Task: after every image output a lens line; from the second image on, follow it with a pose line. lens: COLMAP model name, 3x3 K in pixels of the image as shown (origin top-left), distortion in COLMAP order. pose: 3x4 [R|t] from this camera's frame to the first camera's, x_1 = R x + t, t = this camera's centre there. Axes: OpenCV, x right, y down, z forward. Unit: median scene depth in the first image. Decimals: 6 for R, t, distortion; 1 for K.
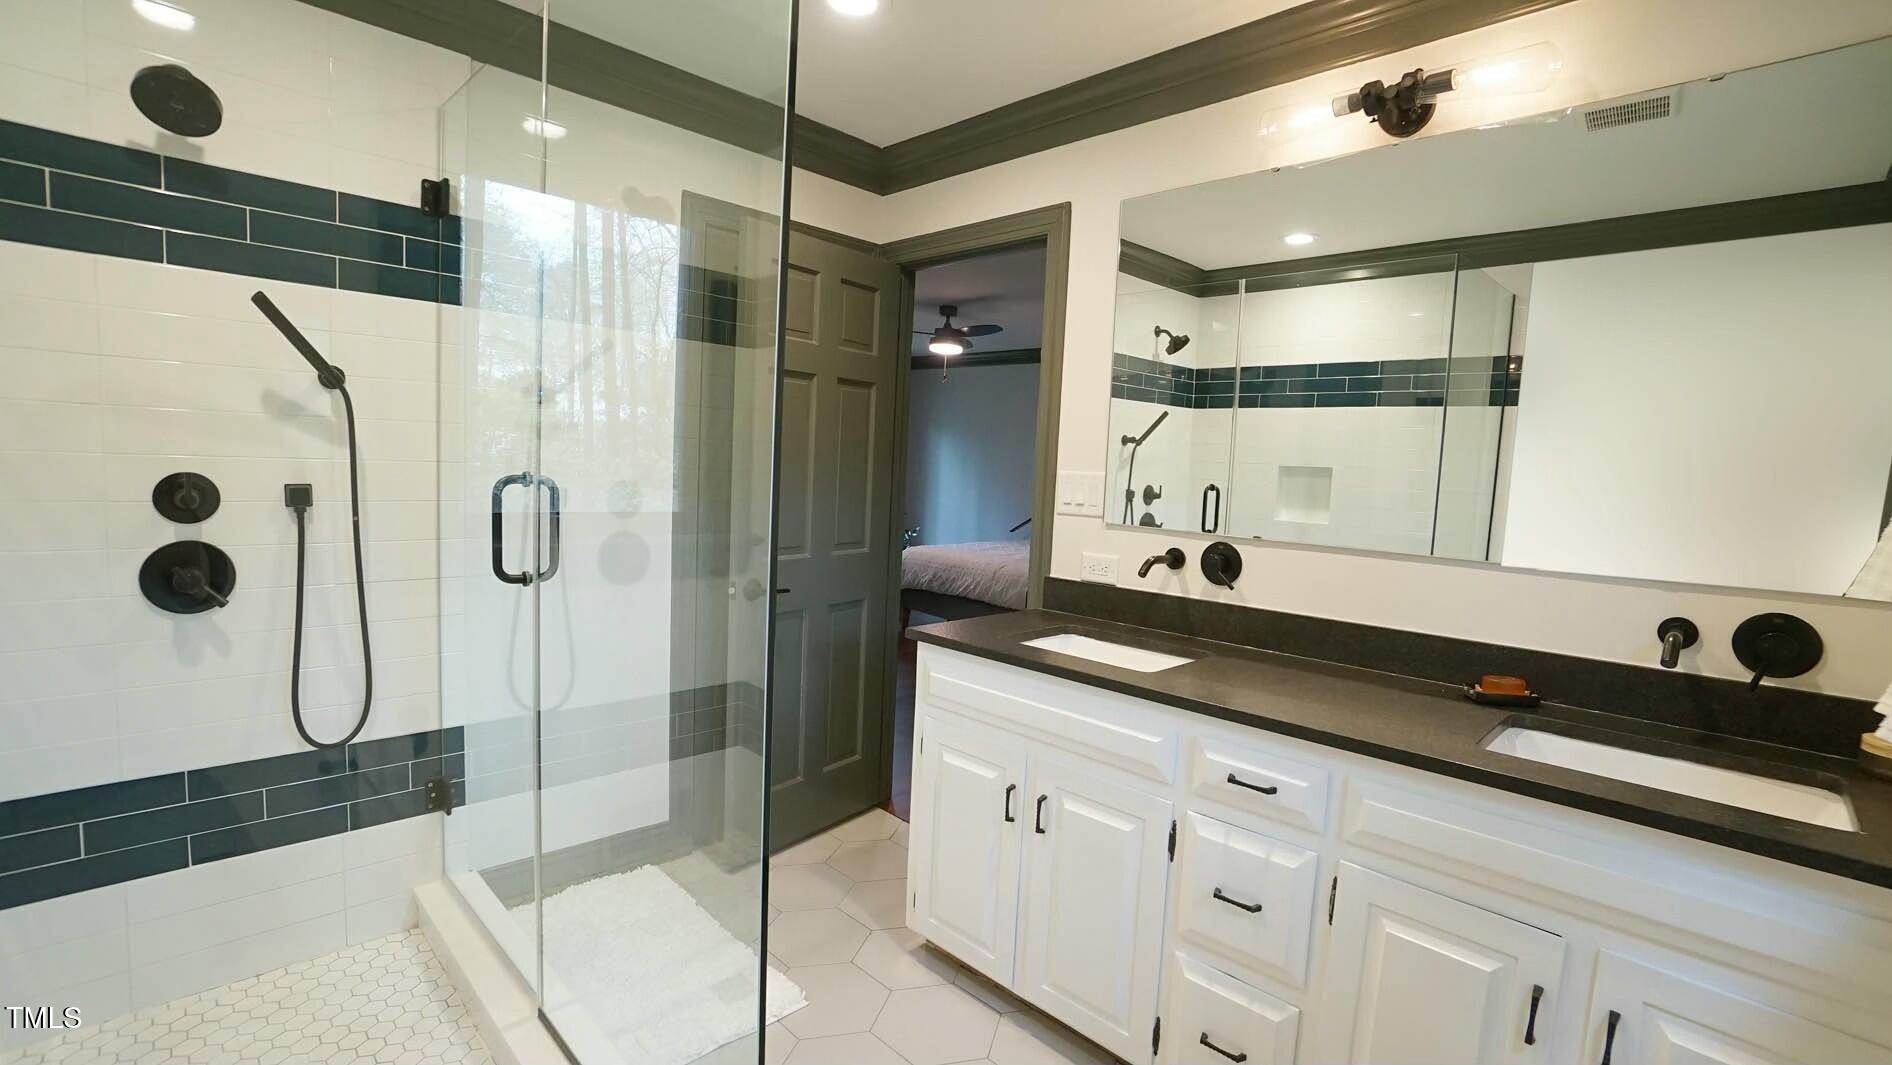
lens RADIAL K [[837.1, 0, 938.8], [0, 837.1, 539.9], [0, 0, 1]] dist [-0.066649, 0.023395]
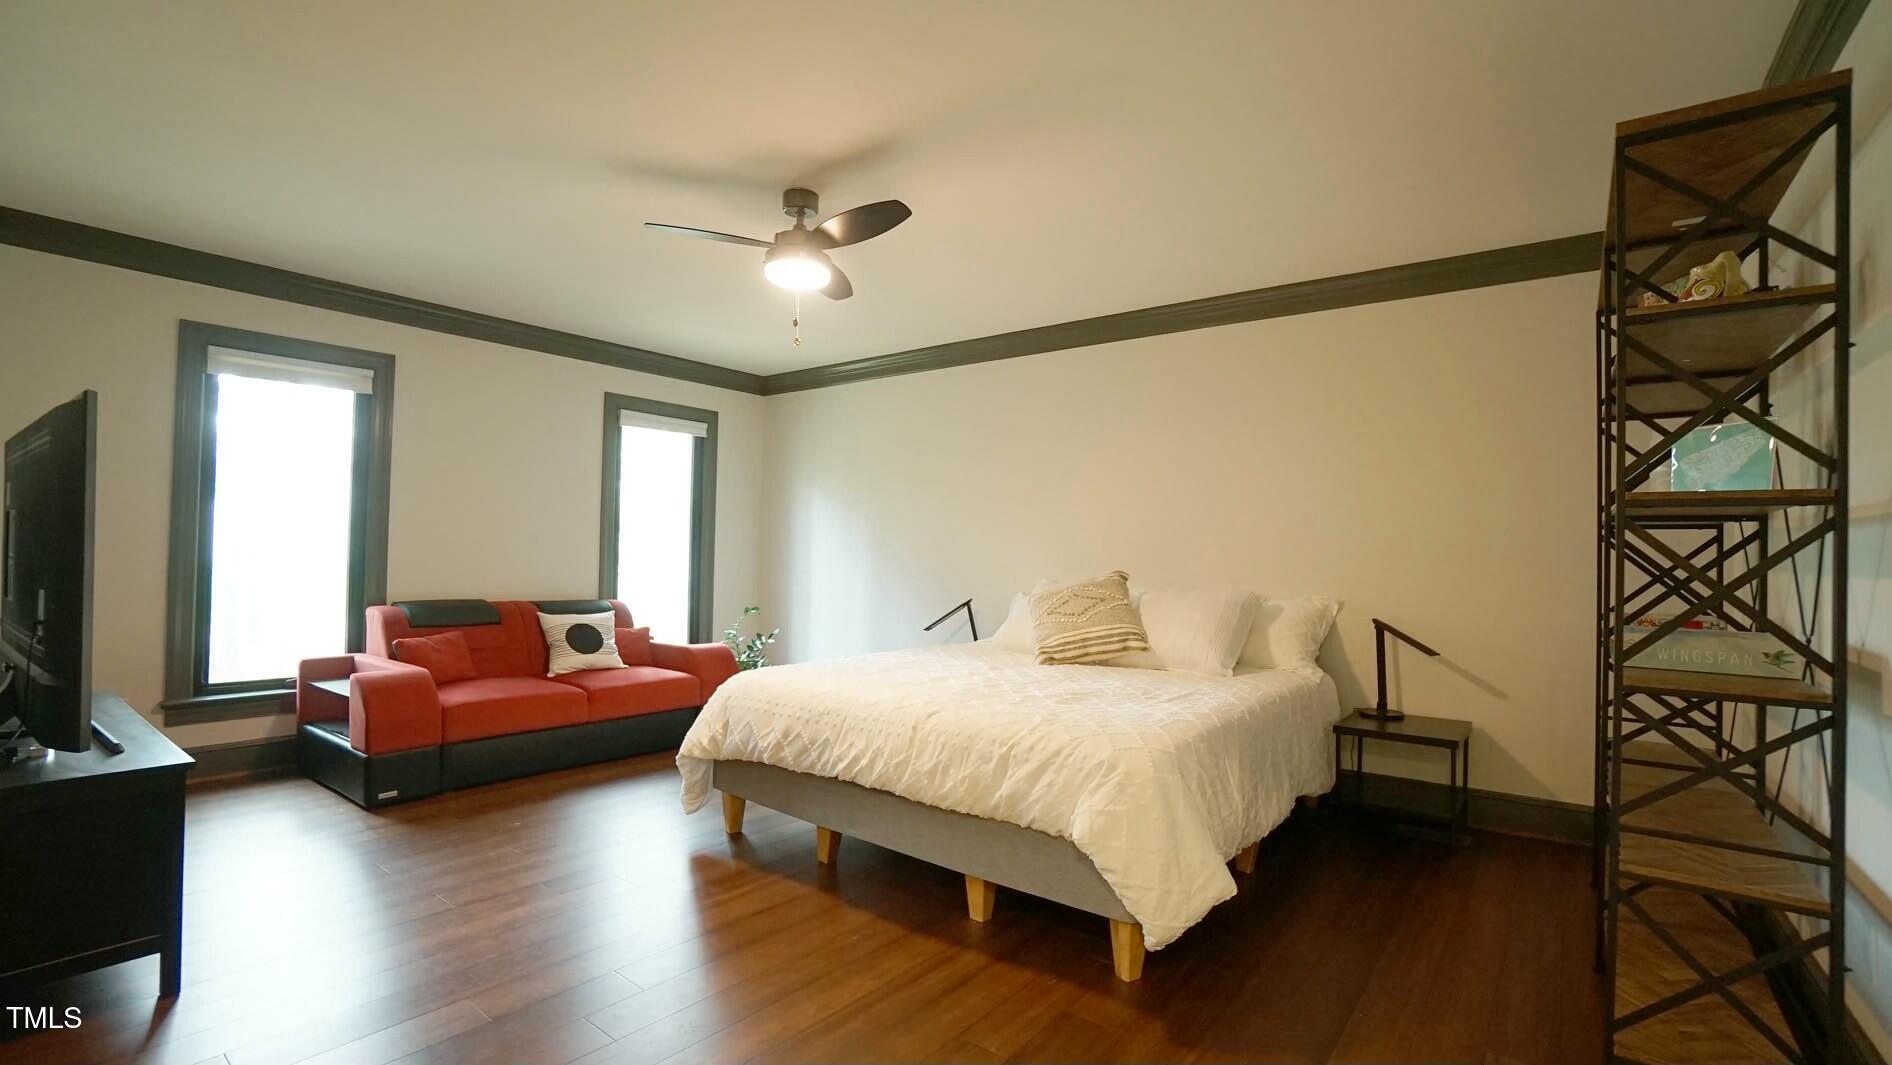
lens RADIAL K [[837.1, 0, 938.8], [0, 837.1, 539.9], [0, 0, 1]] dist [-0.066649, 0.023395]
pose [[0.991130, -0.029967, 0.129470, 0.023281], [0.044344, 0.992983, -0.109627, -0.011235], [-0.125276, 0.114396, 0.985505, 0.515719]]
